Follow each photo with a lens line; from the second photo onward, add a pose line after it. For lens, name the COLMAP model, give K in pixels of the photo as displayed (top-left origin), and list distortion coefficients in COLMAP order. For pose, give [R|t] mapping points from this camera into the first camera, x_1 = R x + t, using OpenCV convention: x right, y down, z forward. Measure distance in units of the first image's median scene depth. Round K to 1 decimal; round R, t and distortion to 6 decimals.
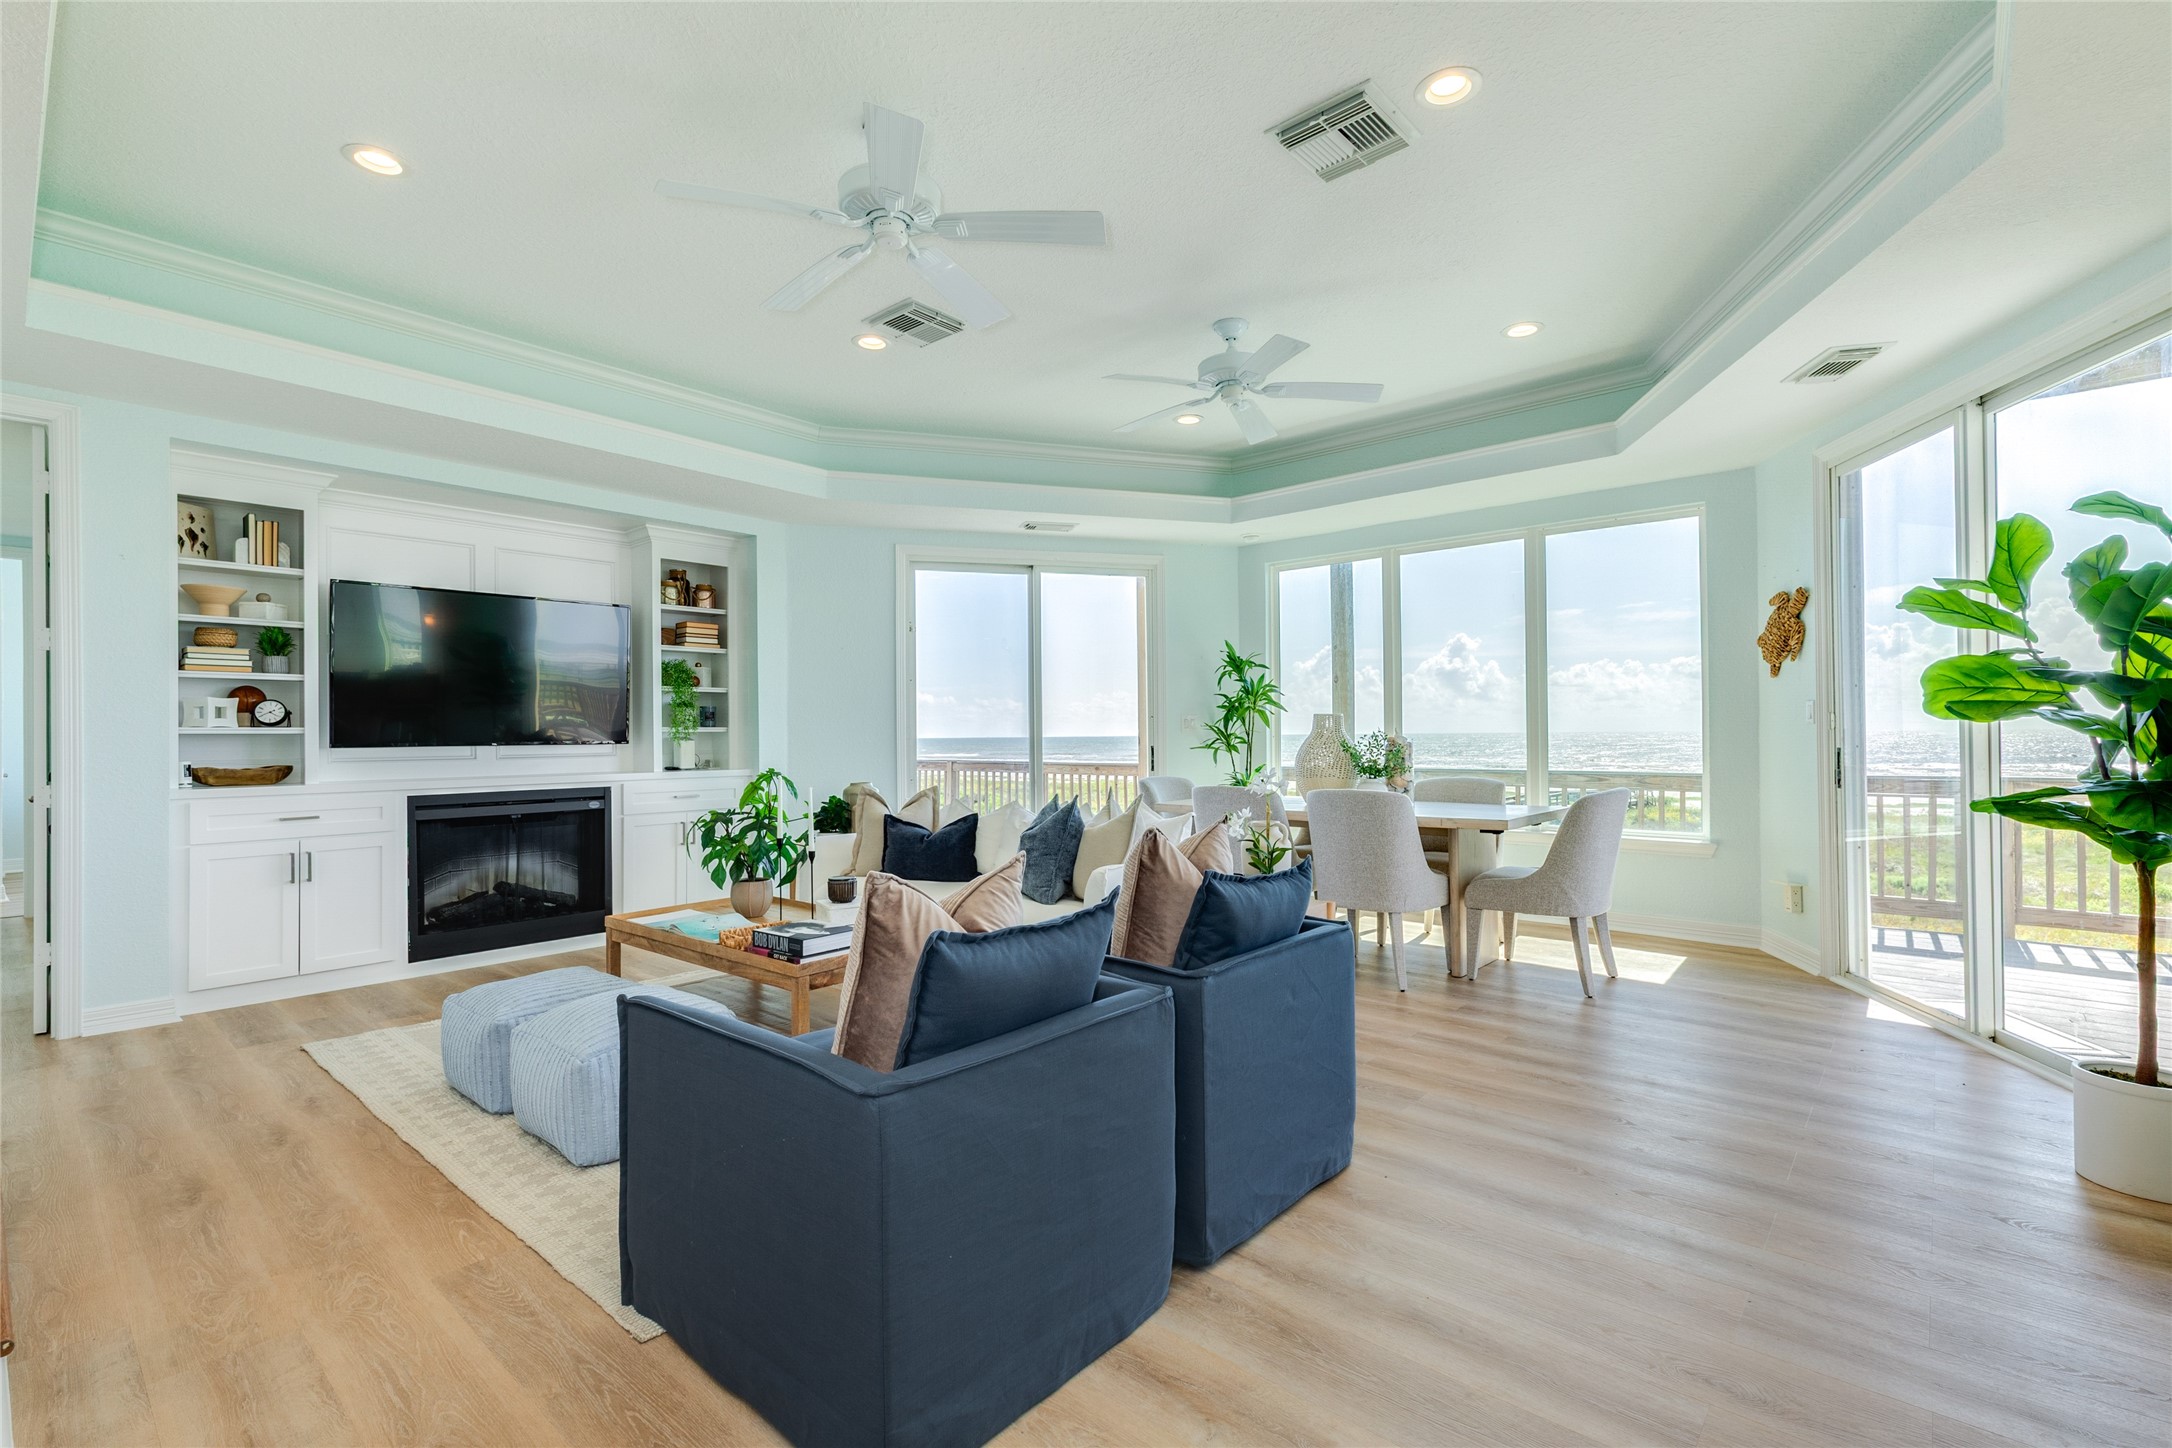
lens RADIAL K [[970.3, 0, 1086.1], [0, 970.3, 727.5], [0, 0, 1]] dist [0.004108, 0.000099]
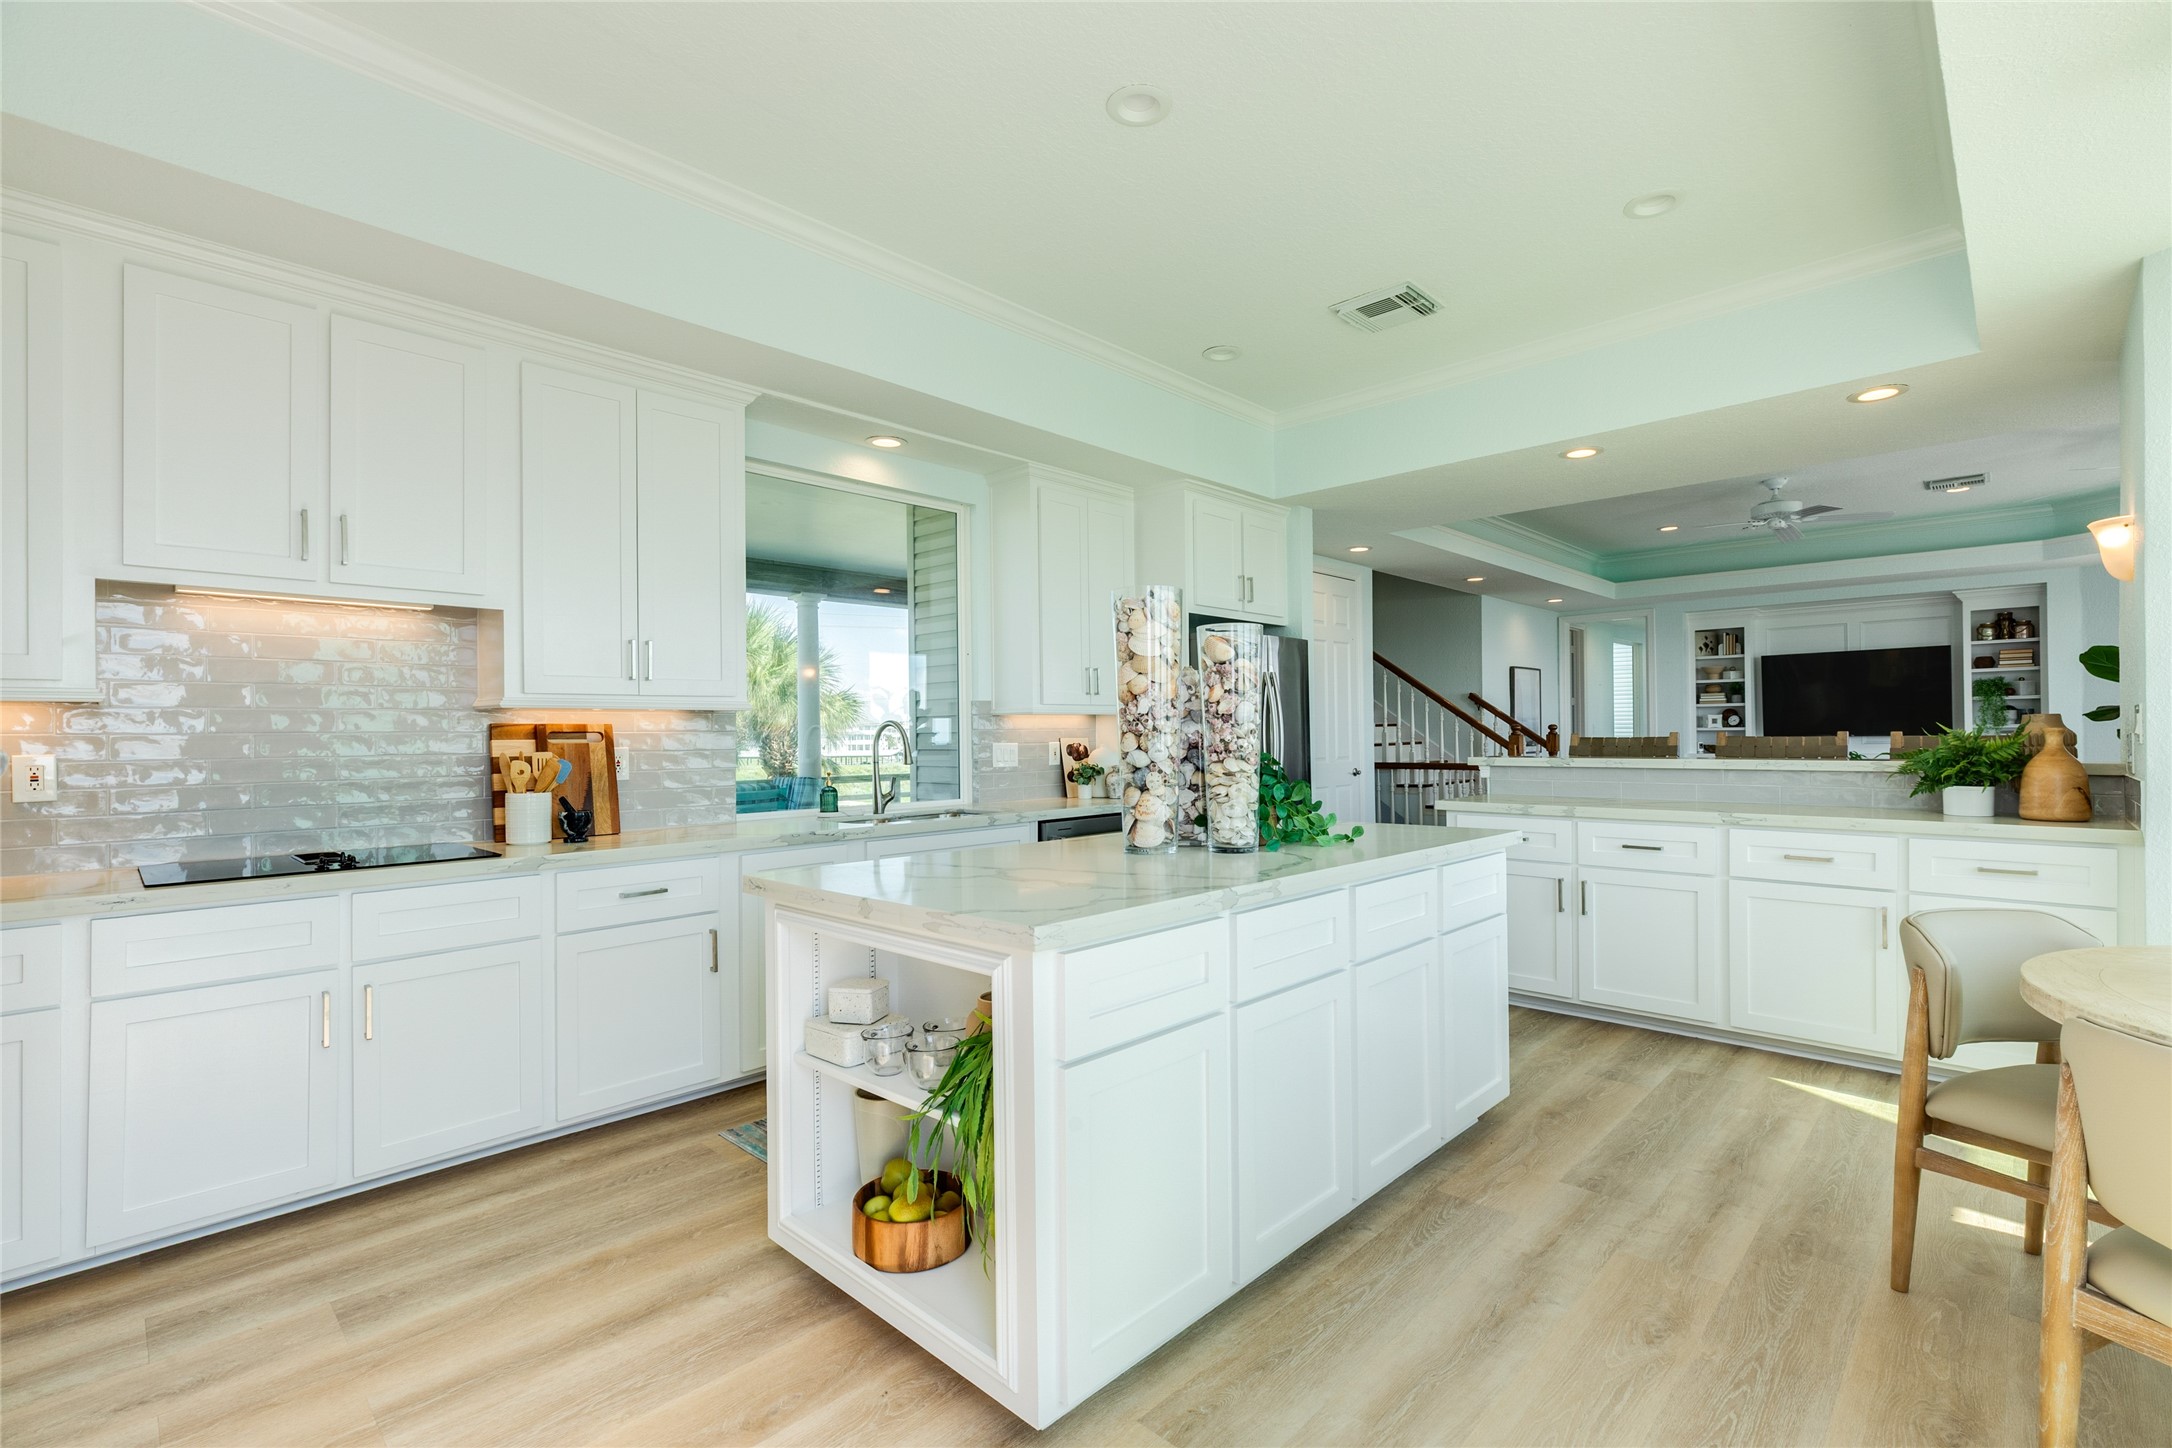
lens RADIAL K [[970.3, 0, 1075.3], [0, 970.3, 731.1], [0, 0, 1]] dist [0.004108, 0.000099]
pose [[-0.053775, 0.005162, -0.998540, 1.456537], [0.019388, 0.999804, 0.004124, -0.029830], [0.998365, -0.019138, -0.053864, -0.381153]]
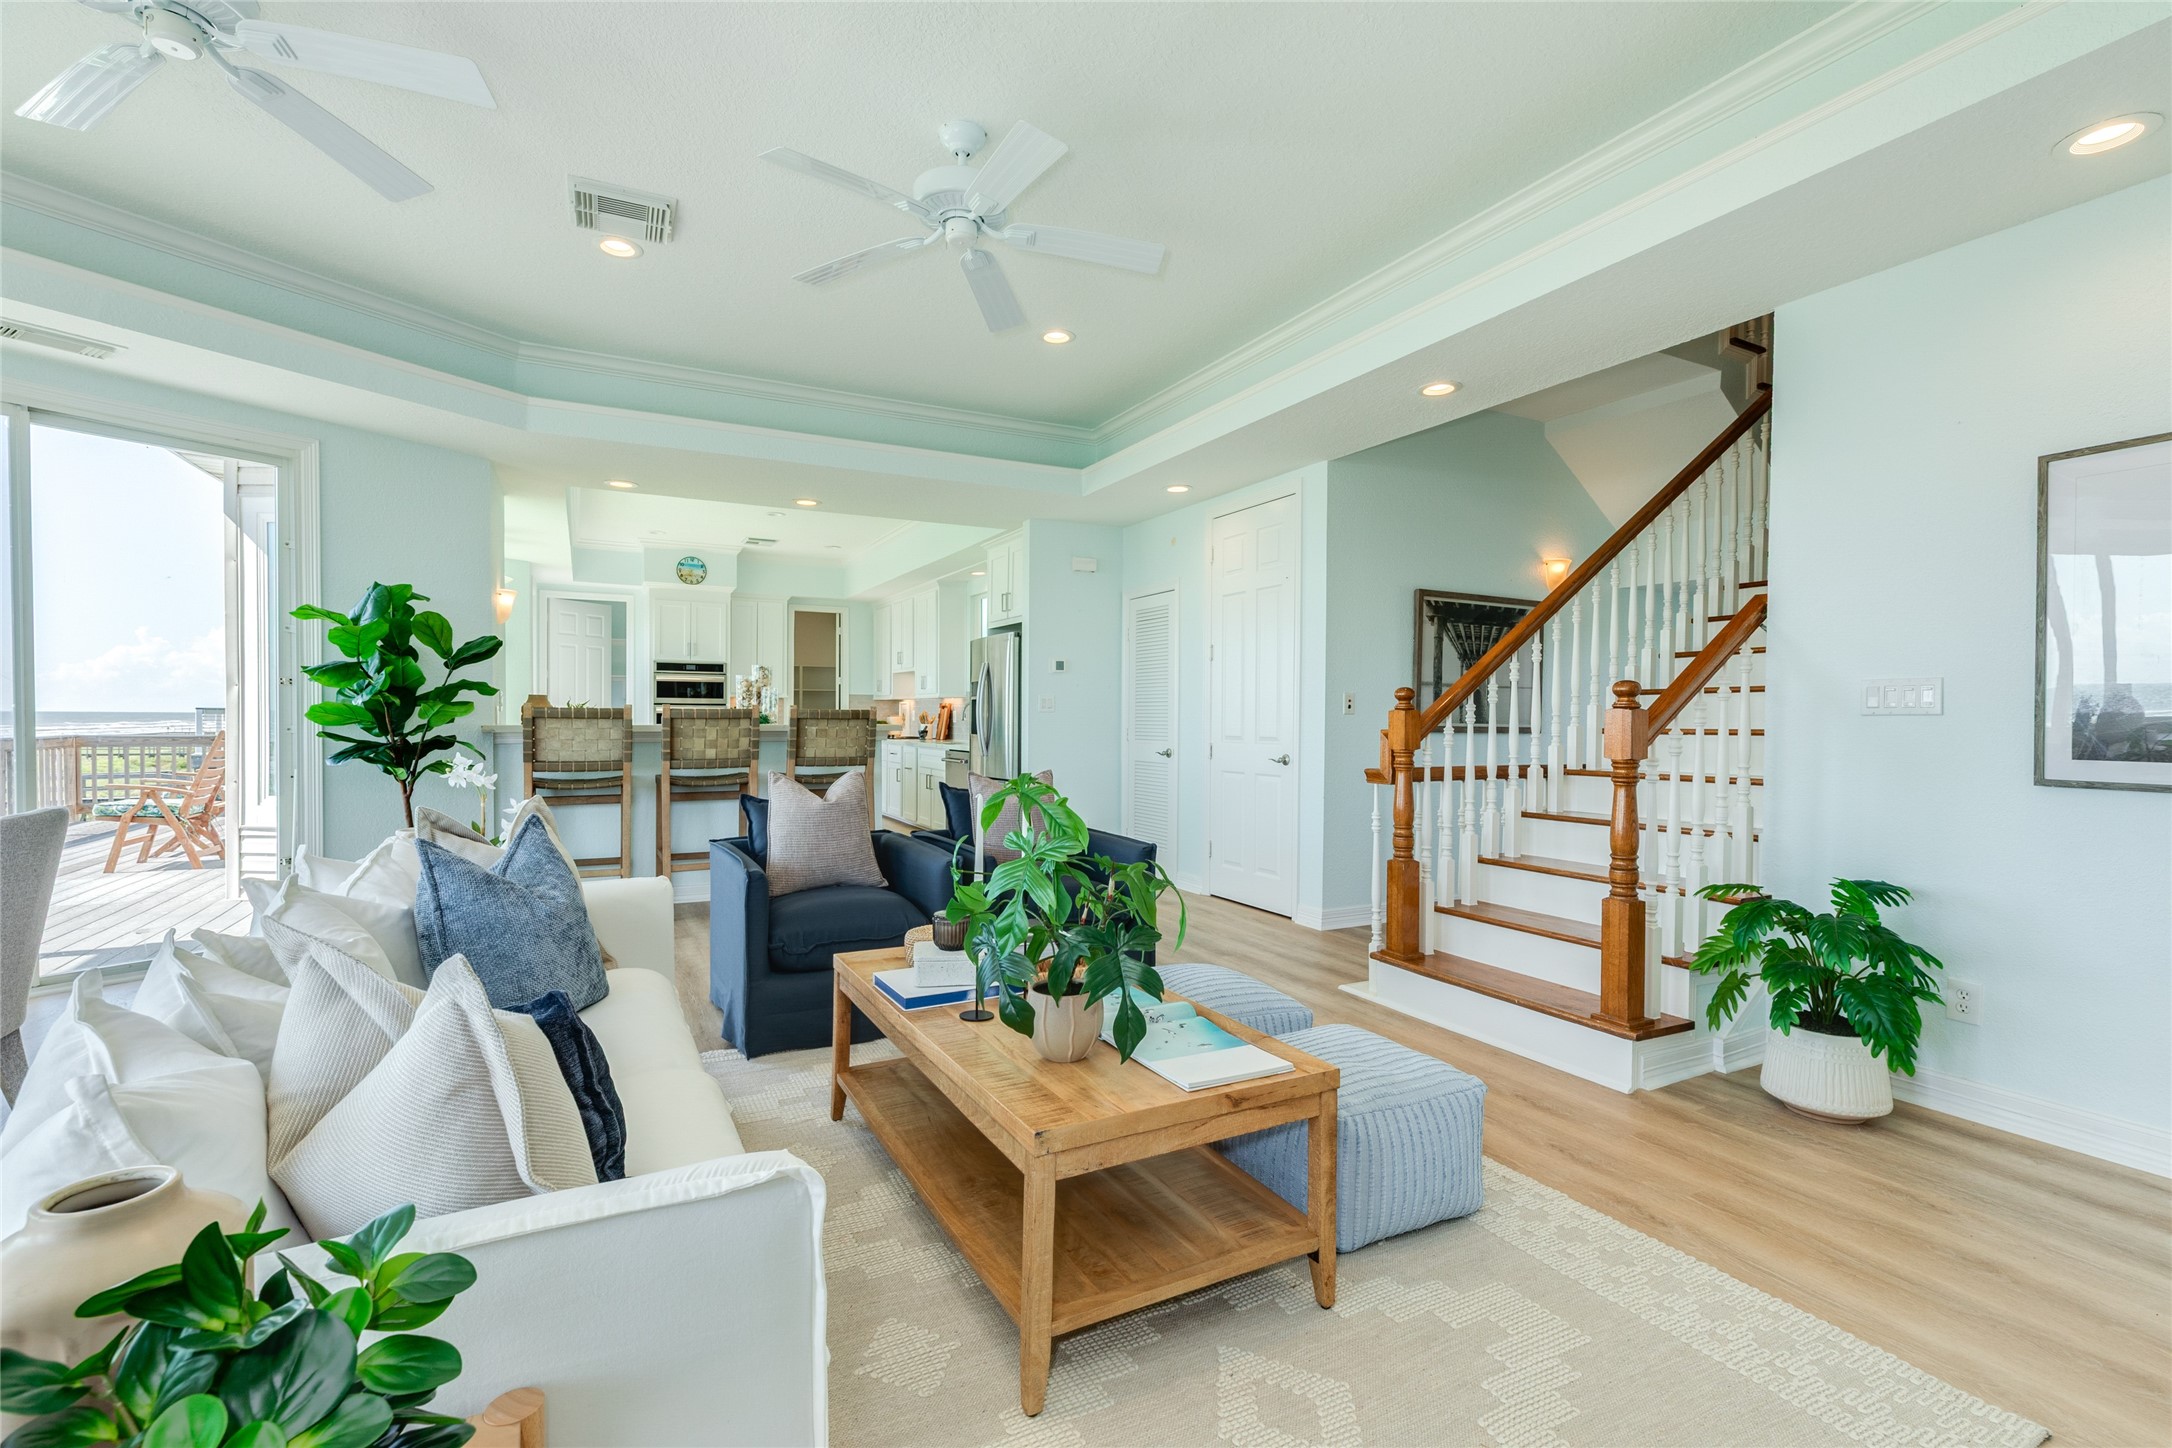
lens RADIAL K [[970.3, 0, 1079.4], [0, 970.3, 735.7], [0, 0, 1]] dist [0.004108, 0.000099]
pose [[-0.929241, -0.003285, 0.369459, -0.455488], [0.000390, 0.999951, 0.009870, 0.015541], [-0.369473, 0.009315, -0.929195, 1.235389]]
